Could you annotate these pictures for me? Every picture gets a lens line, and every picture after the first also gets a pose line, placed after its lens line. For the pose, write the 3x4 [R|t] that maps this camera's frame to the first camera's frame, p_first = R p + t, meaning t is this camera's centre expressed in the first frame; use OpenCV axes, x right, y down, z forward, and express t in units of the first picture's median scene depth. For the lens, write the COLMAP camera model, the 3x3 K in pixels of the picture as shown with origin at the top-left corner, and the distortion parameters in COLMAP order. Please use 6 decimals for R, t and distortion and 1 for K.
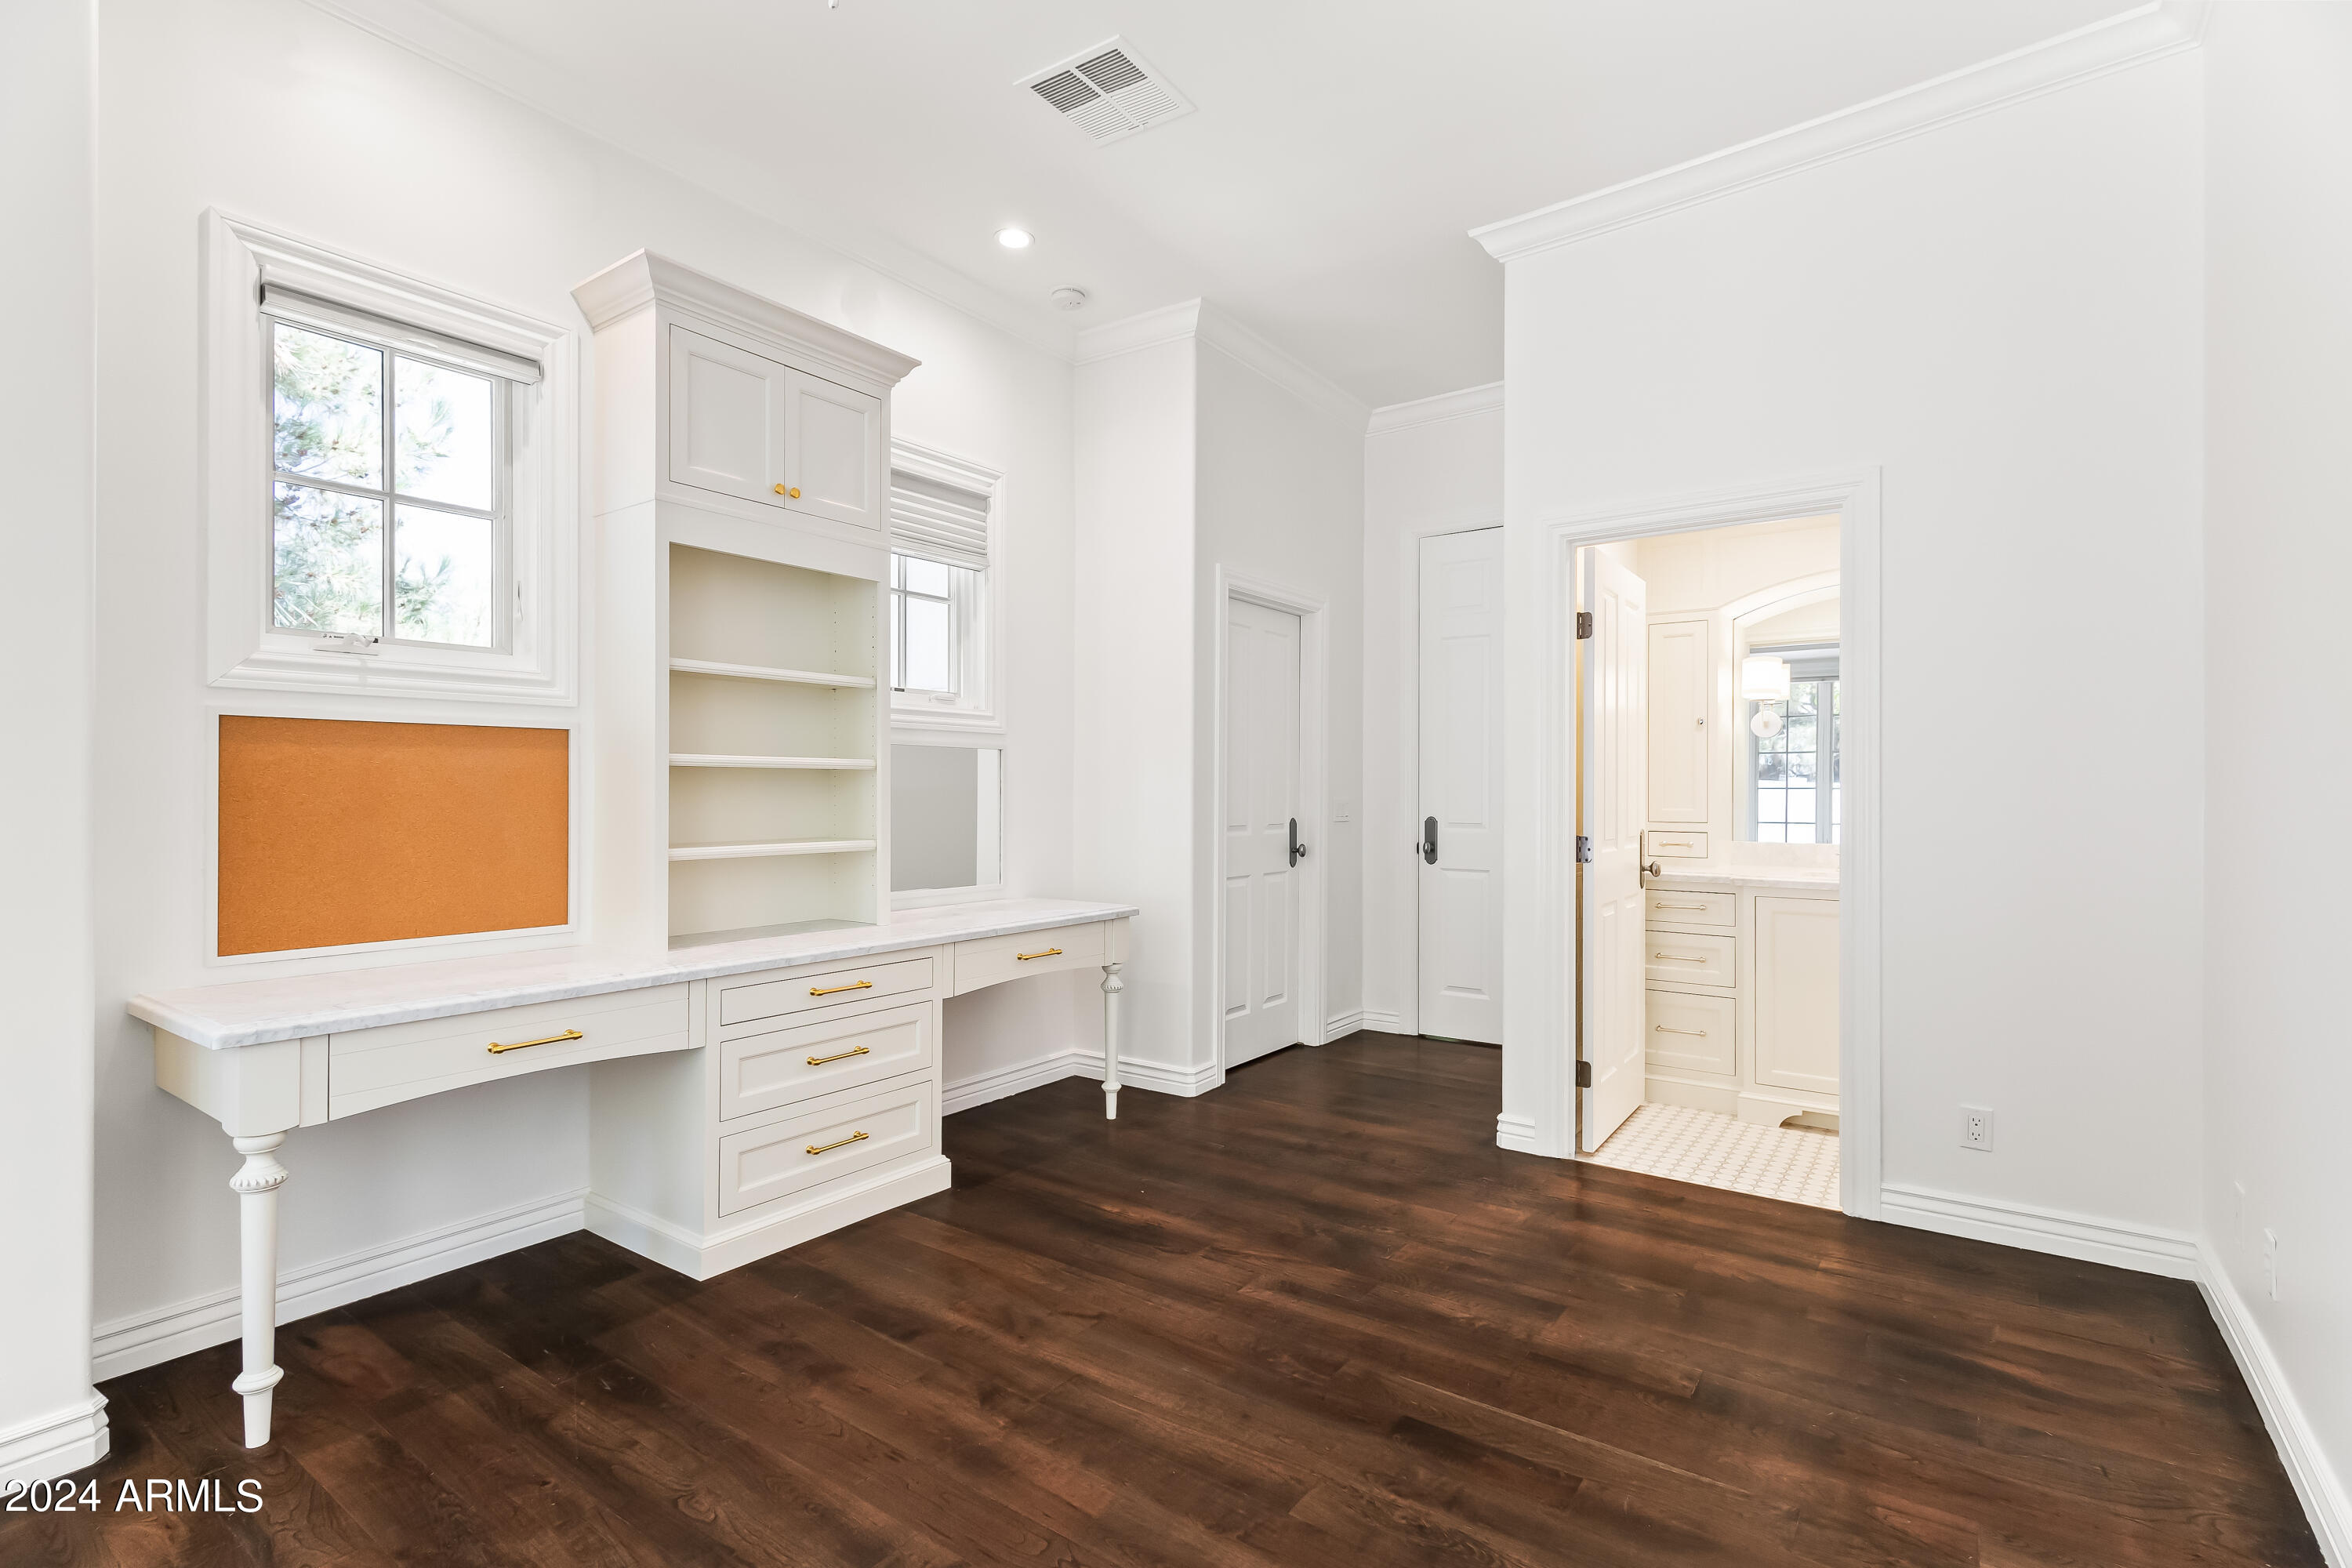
lens RADIAL K [[1115.4, 0, 1170.9], [0, 1115.4, 789.8], [0, 0, 1]] dist [0.010717, -0.001798]
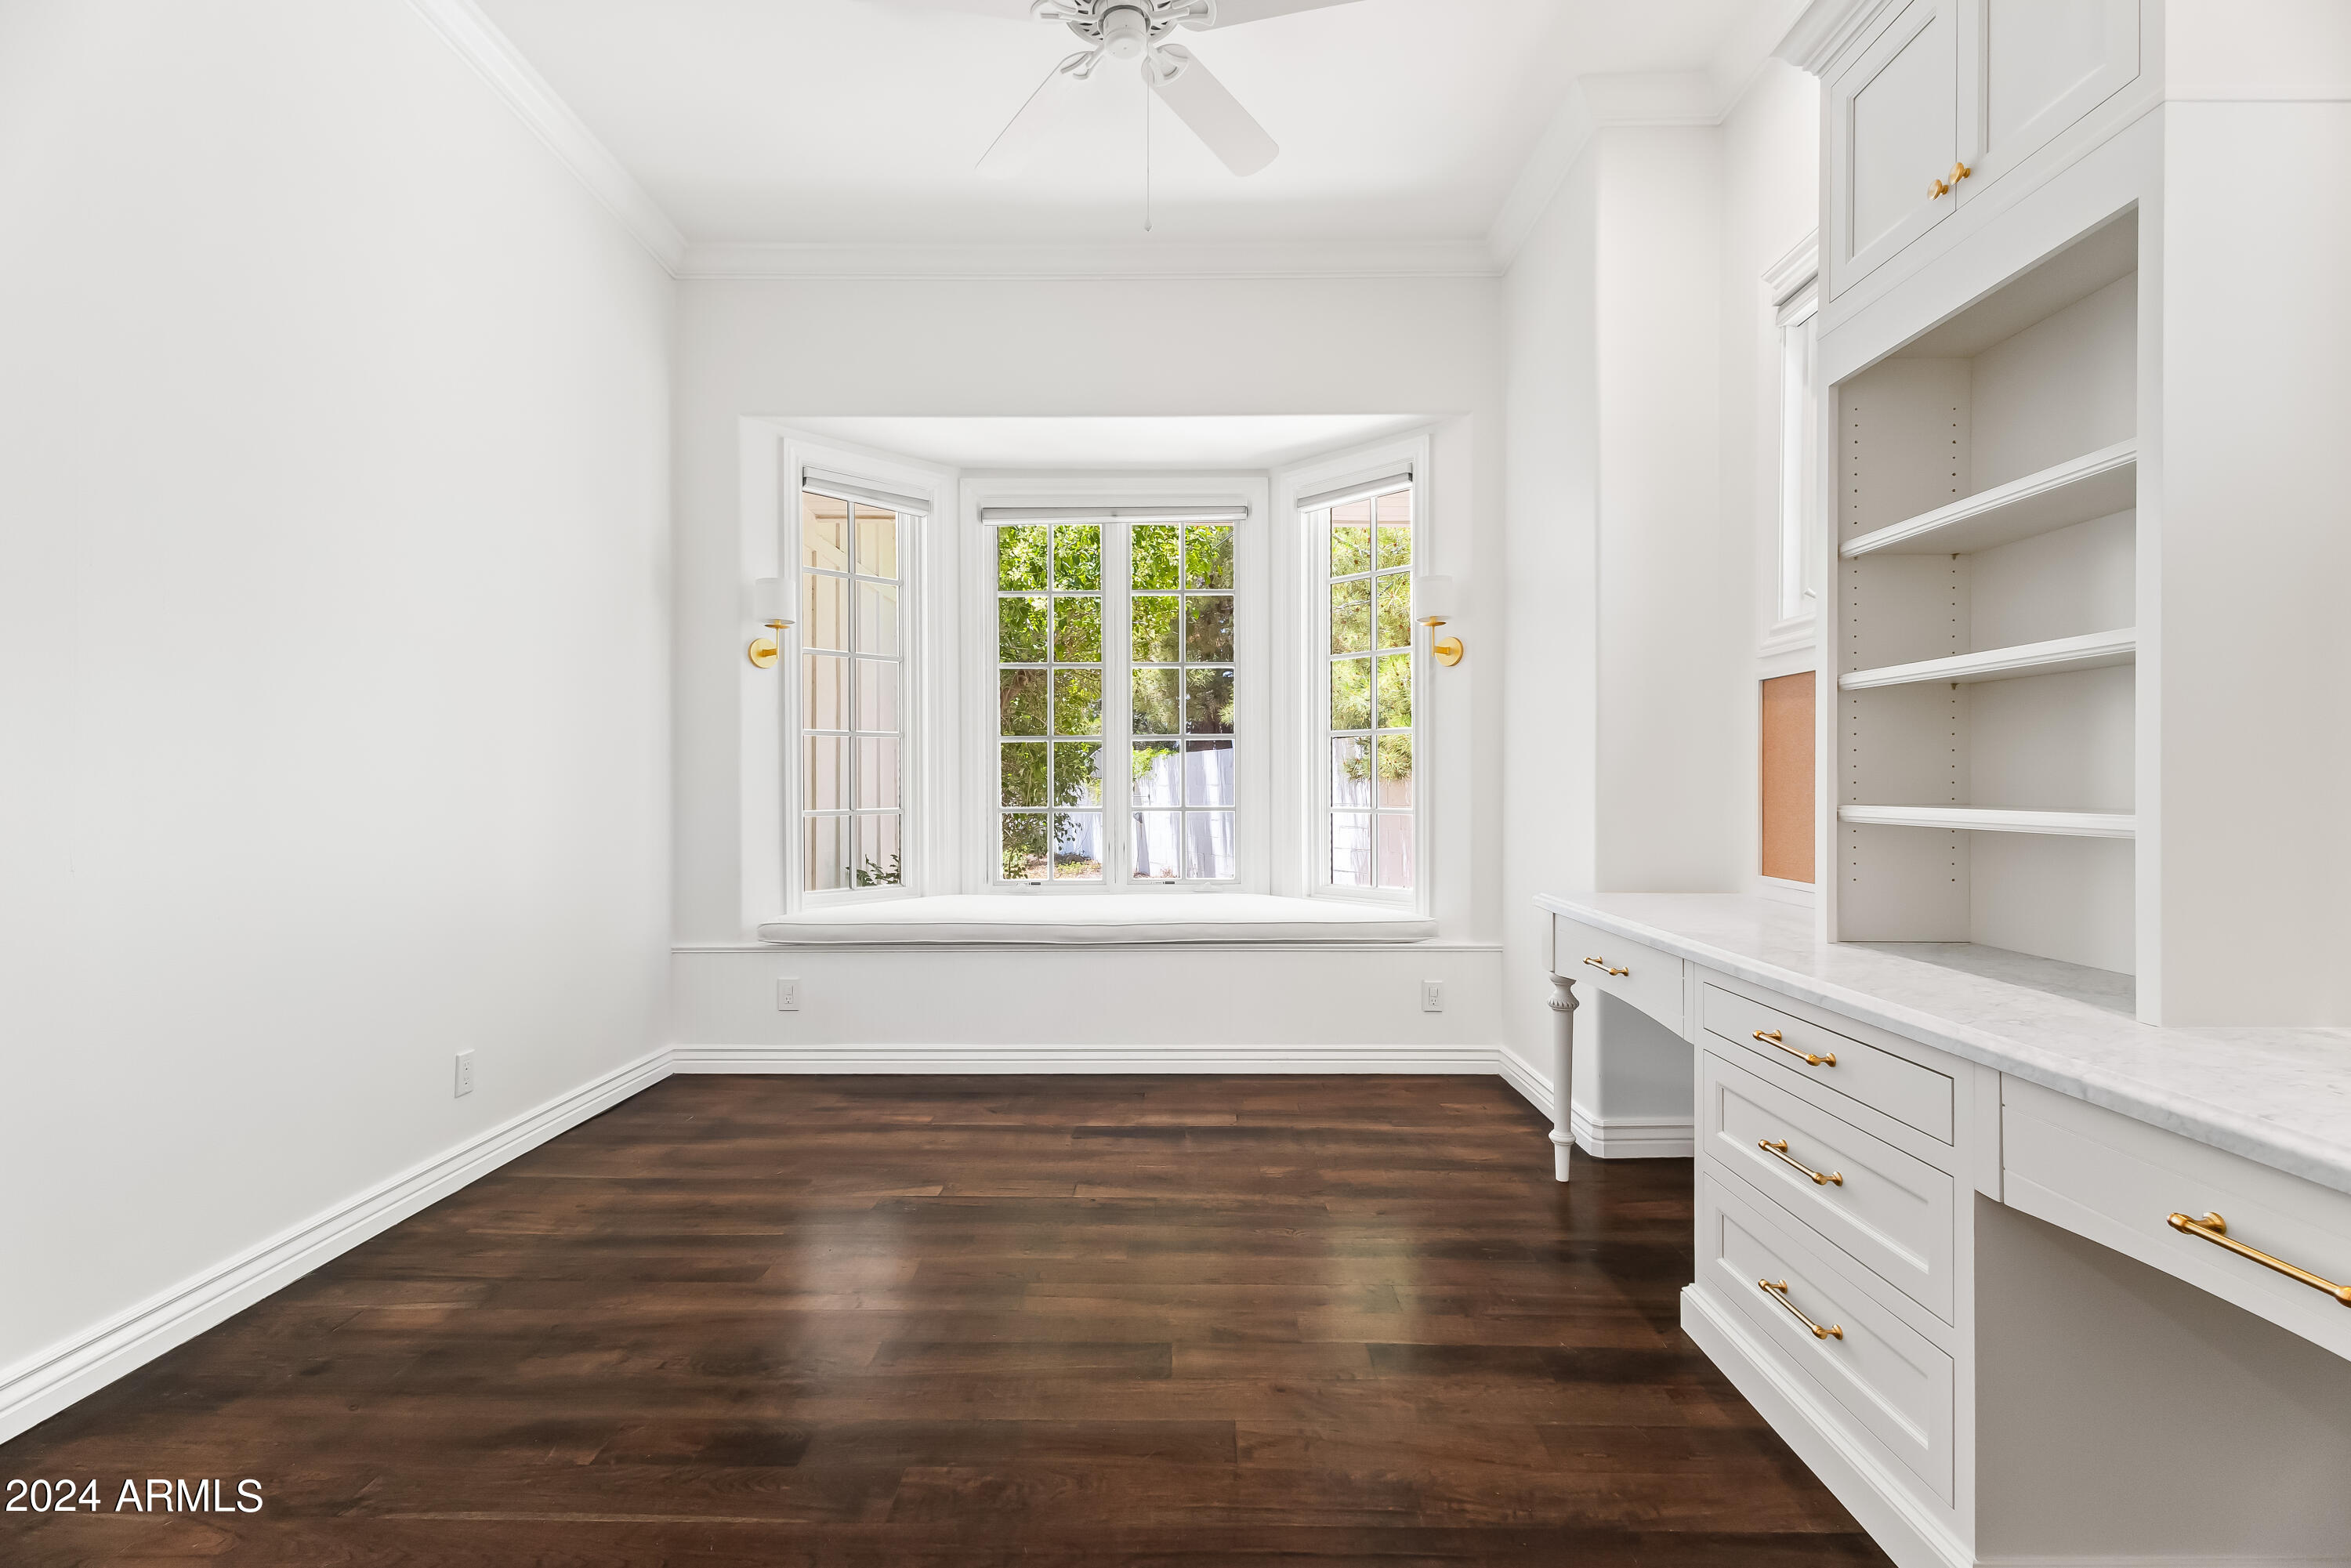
lens RADIAL K [[1114.9, 0, 1171.1], [0, 1114.9, 784.1], [0, 0, 1]] dist [0.010717, -0.001798]
pose [[-0.820892, -0.003457, -0.571073, 0.336956], [-0.002583, 0.999994, -0.002341, 0.039861], [0.571077, -0.000446, -0.820896, 1.359516]]
